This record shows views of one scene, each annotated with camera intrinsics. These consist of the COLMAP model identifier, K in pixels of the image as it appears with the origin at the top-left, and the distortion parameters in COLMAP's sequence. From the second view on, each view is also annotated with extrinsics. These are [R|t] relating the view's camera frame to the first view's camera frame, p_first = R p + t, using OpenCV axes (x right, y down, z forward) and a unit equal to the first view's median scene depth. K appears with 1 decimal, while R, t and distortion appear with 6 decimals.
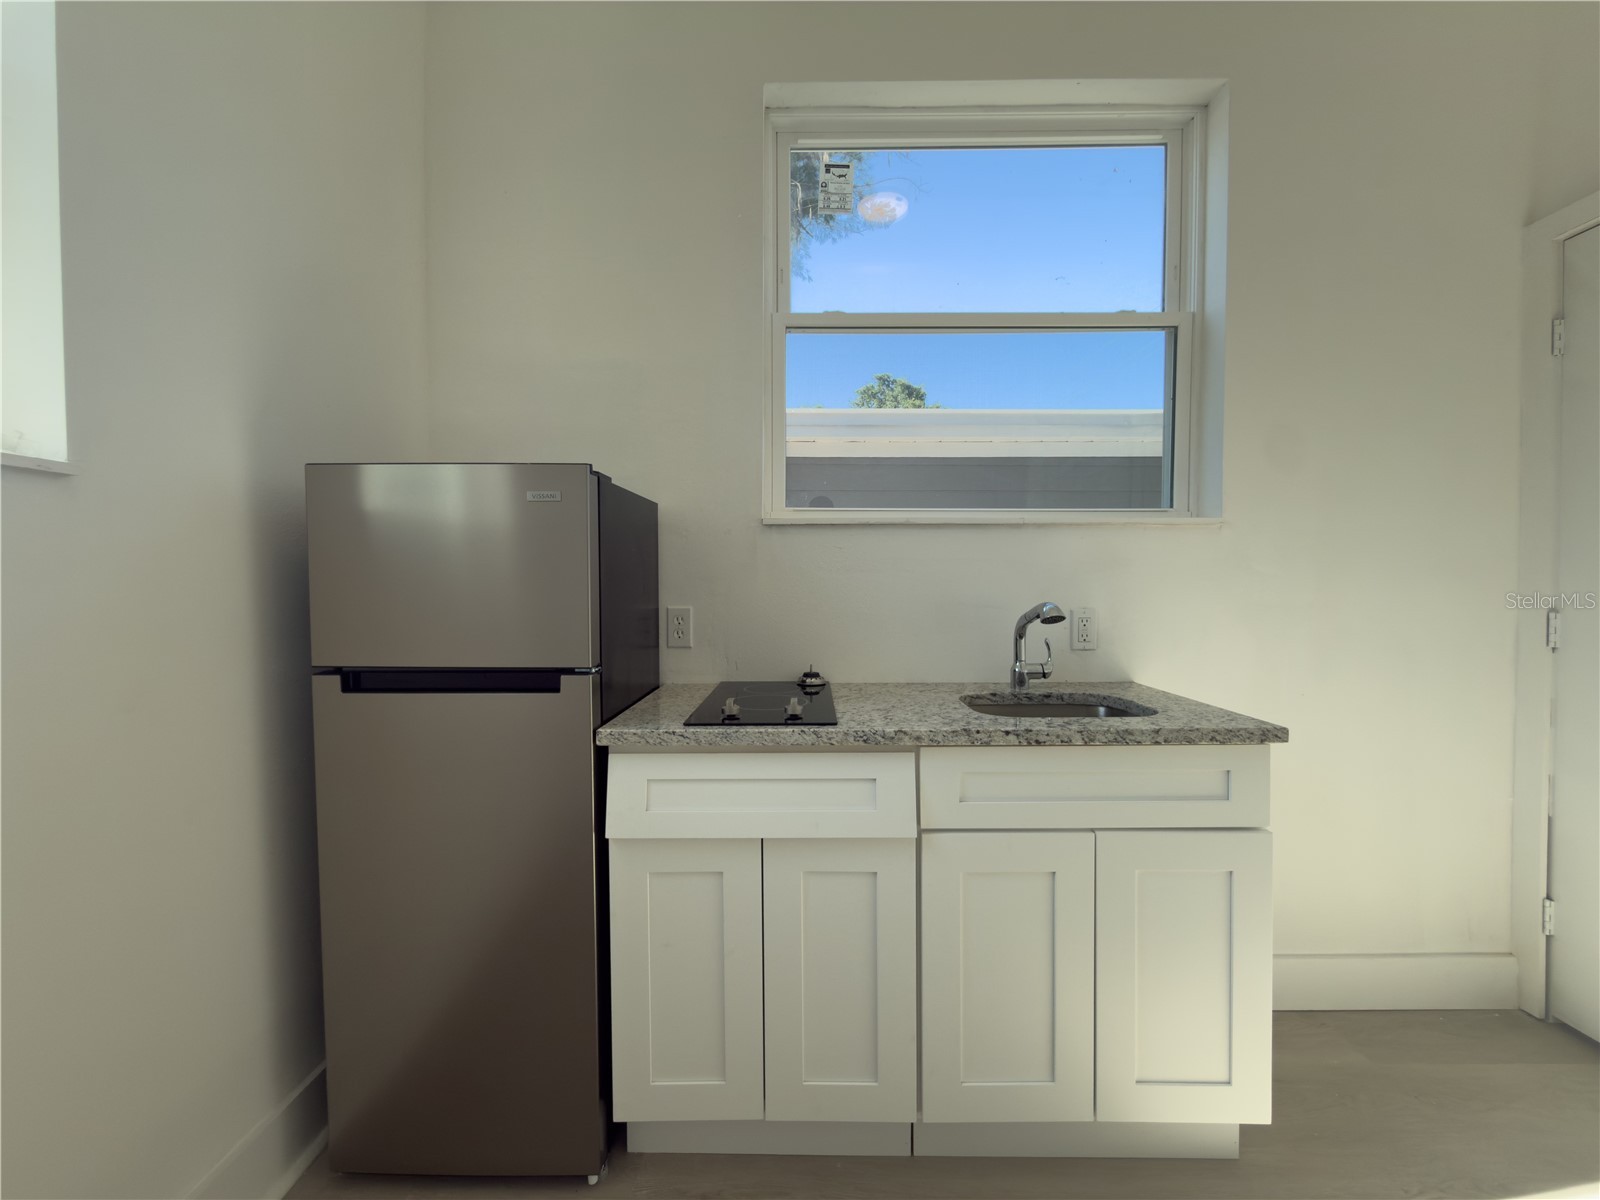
lens RADIAL K [[644.6, 0, 800.0], [0, 644.6, 600.0], [0, 0, 1]] dist [0.000777, 0.000093]
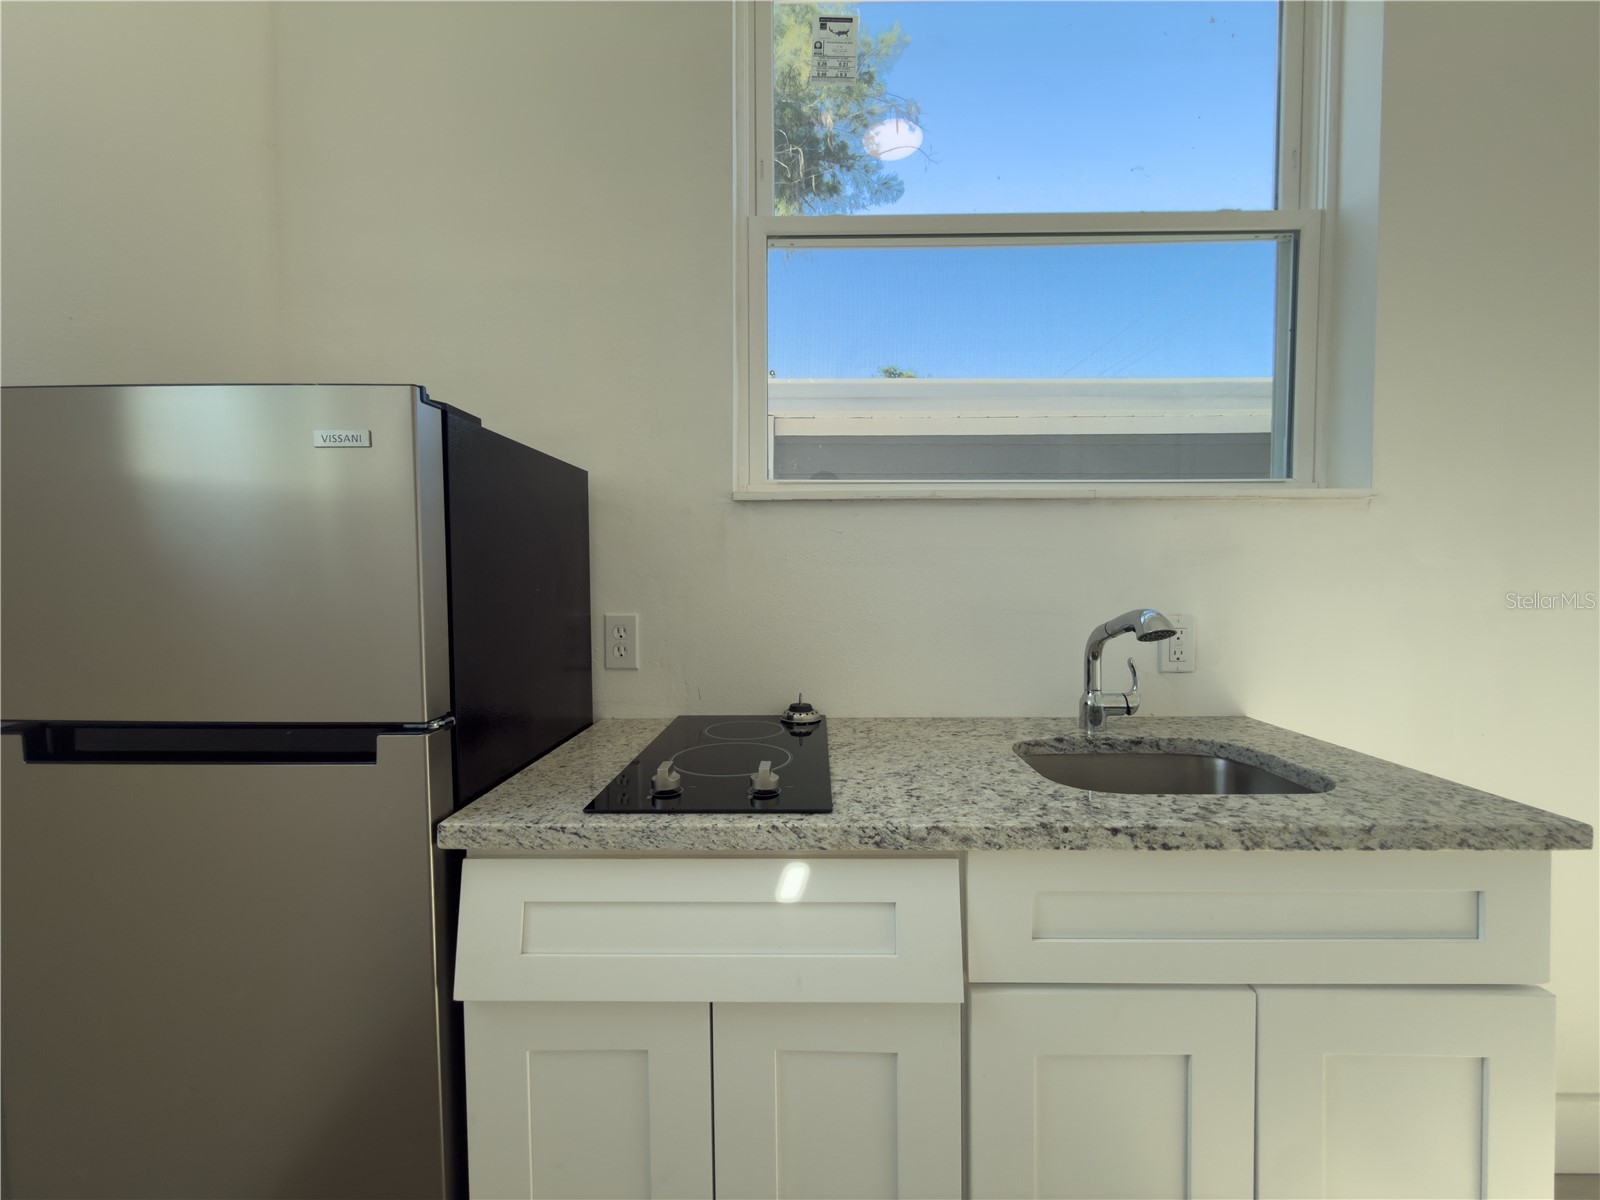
lens RADIAL K [[643.5, 0, 800.0], [0, 643.5, 600.0], [0, 0, 1]] dist [0.000489, 0.000067]
pose [[0.999952, -0.002242, -0.009488, 0.032063], [0.002300, 0.999979, 0.006101, -0.012536], [0.009474, -0.006123, 0.999936, 0.369834]]
